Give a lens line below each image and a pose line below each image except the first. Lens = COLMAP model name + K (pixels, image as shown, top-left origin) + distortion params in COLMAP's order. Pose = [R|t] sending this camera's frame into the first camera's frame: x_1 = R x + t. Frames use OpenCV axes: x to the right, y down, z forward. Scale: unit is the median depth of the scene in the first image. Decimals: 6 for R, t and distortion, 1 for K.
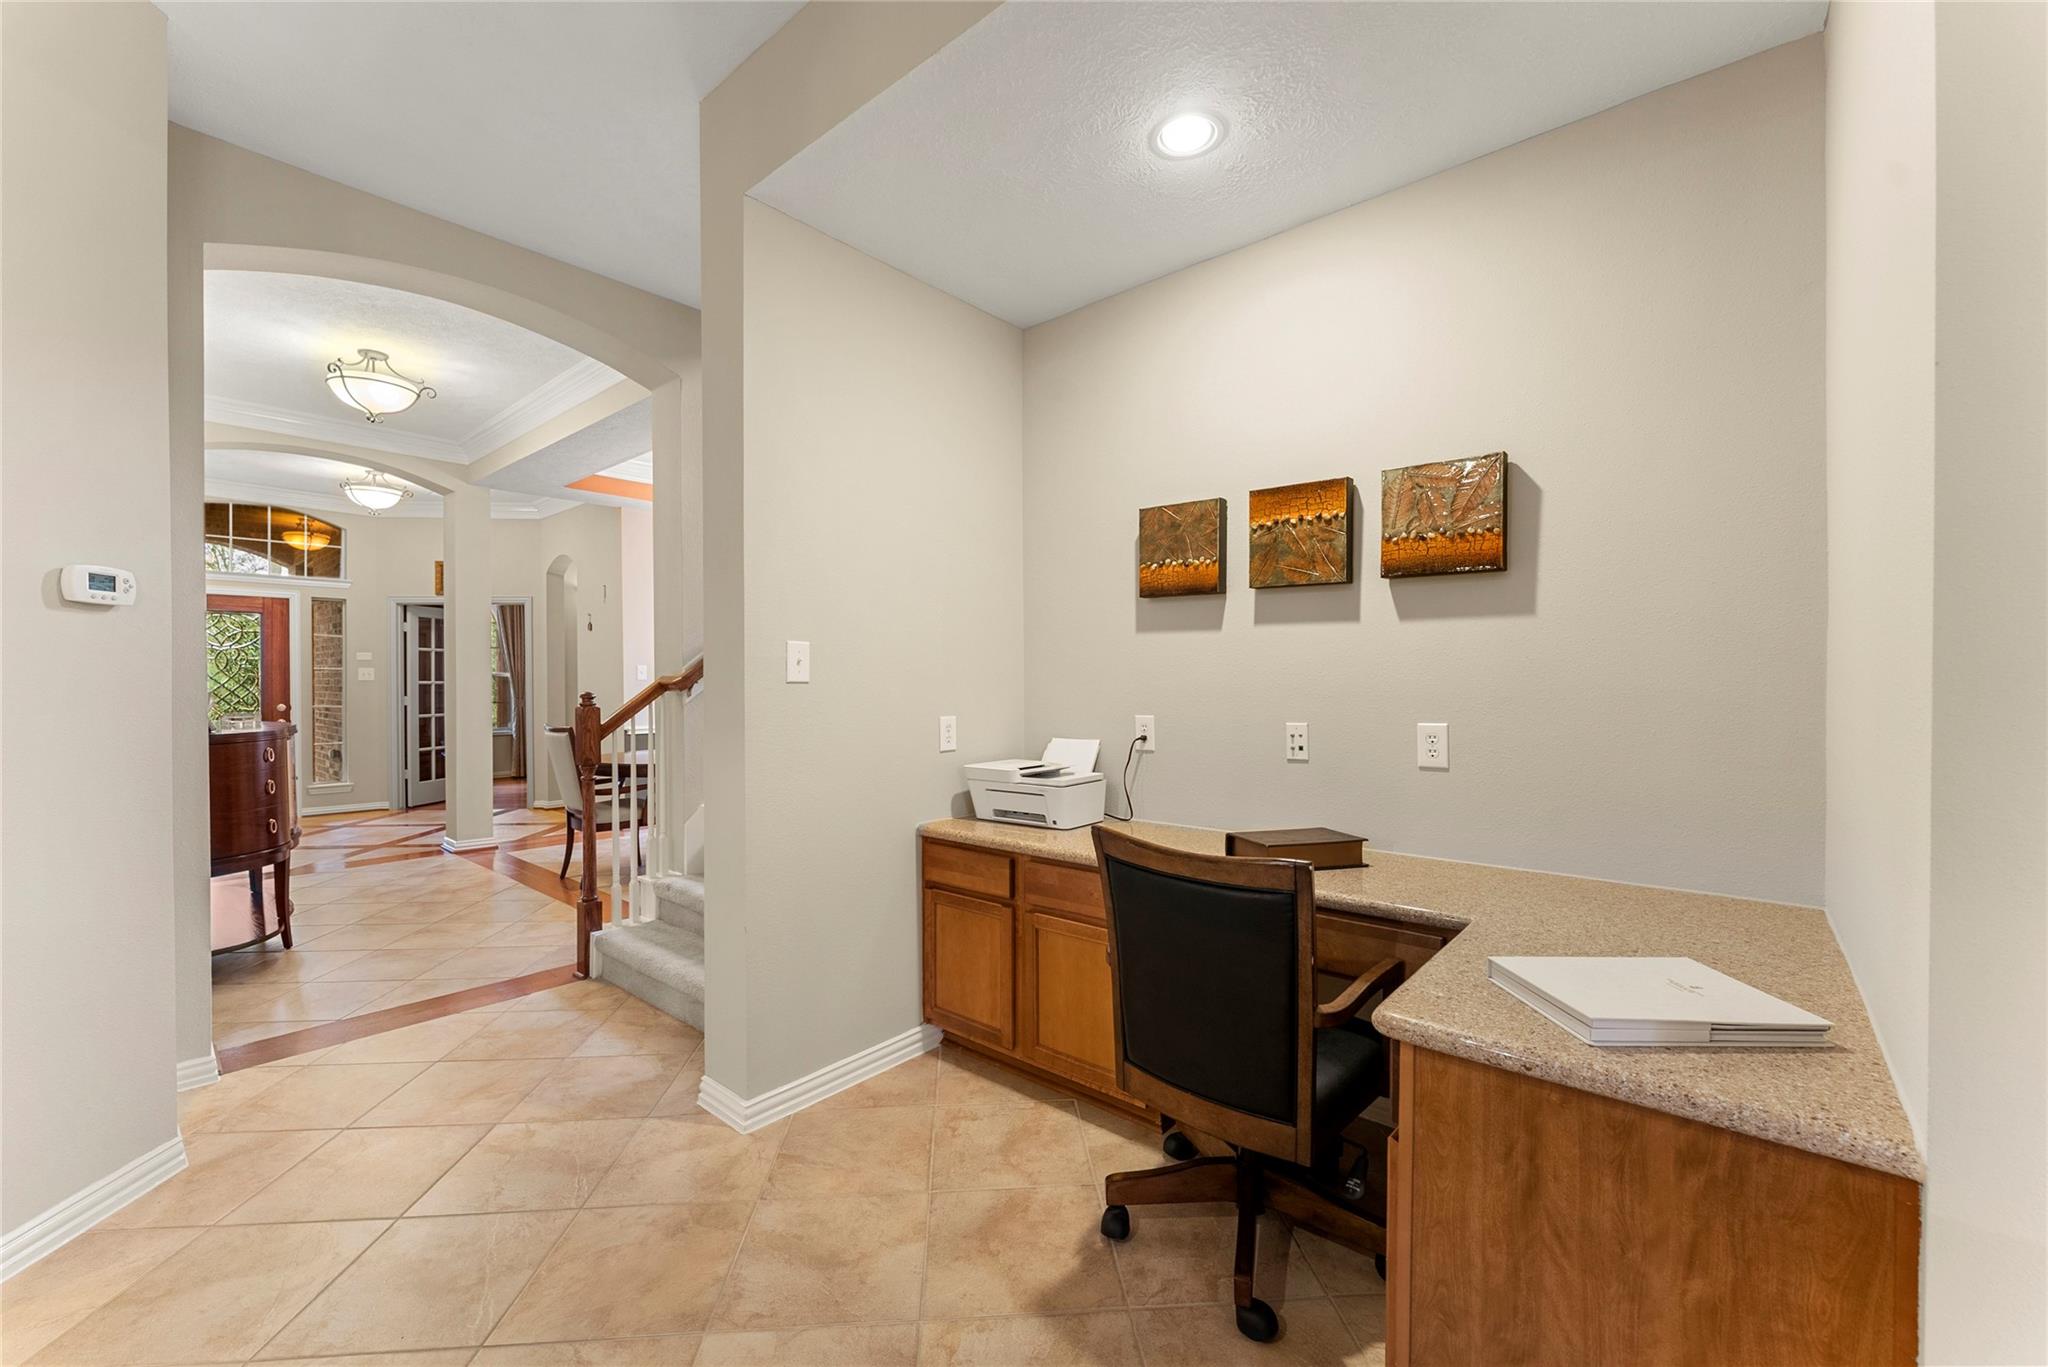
lens RADIAL K [[836.3, 0, 1032.1], [0, 836.3, 694.4], [0, 0, 1]] dist [-0.002941, 0.000168]
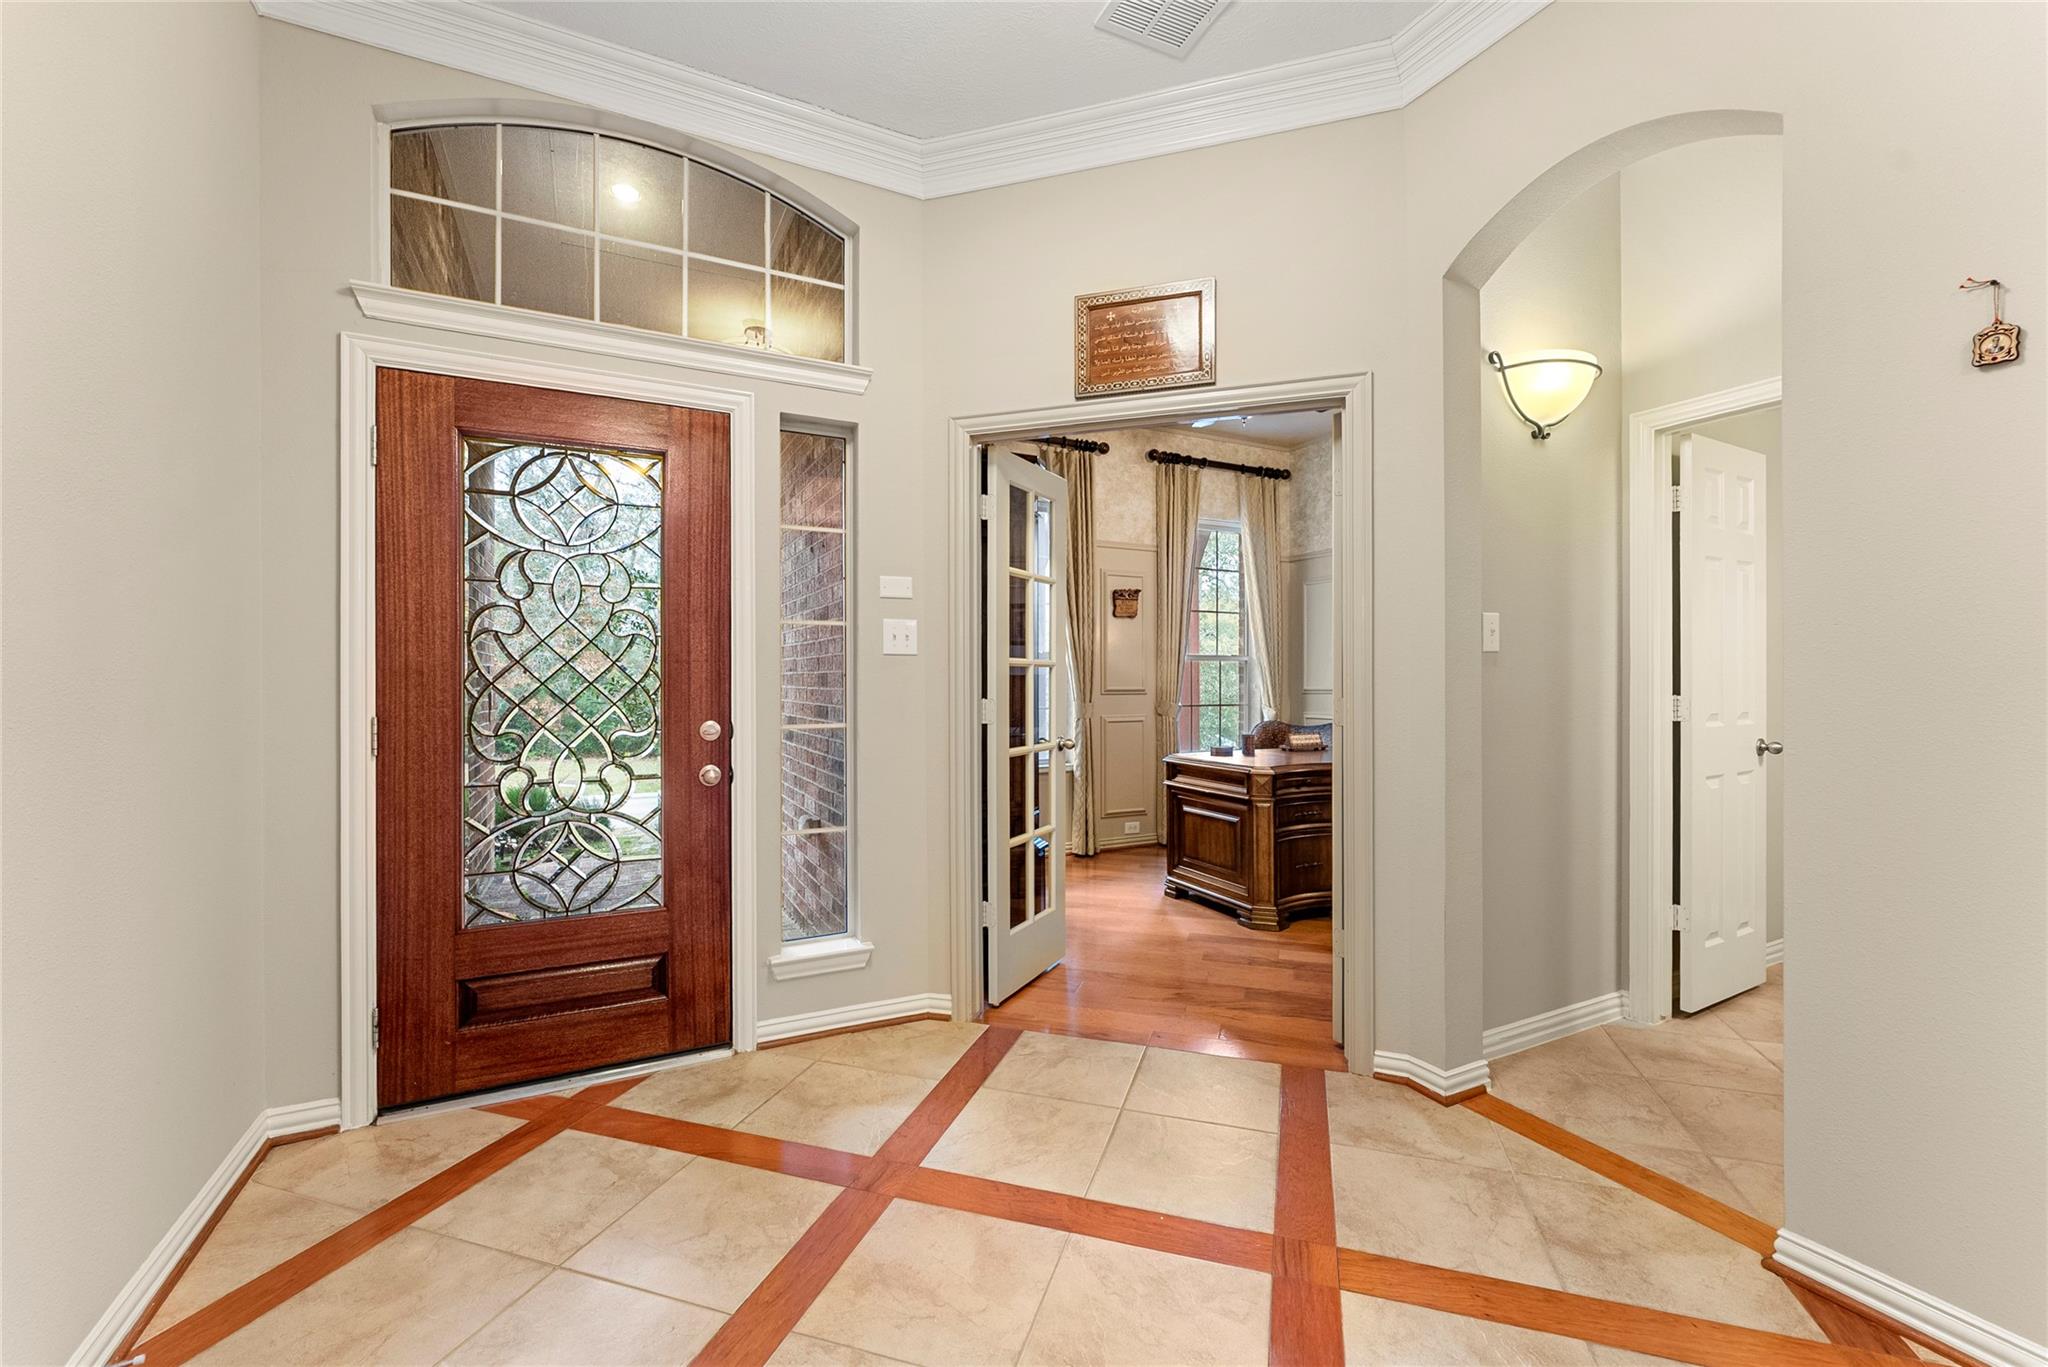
lens RADIAL K [[836.3, 0, 1023.5], [0, 836.3, 681.7], [0, 0, 1]] dist [-0.002941, 0.000168]
pose [[0.918291, -0.007854, -0.395829, -0.618838], [0.002068, 0.999885, -0.015043, 0.000602], [0.395902, 0.012995, 0.918201, 0.705430]]
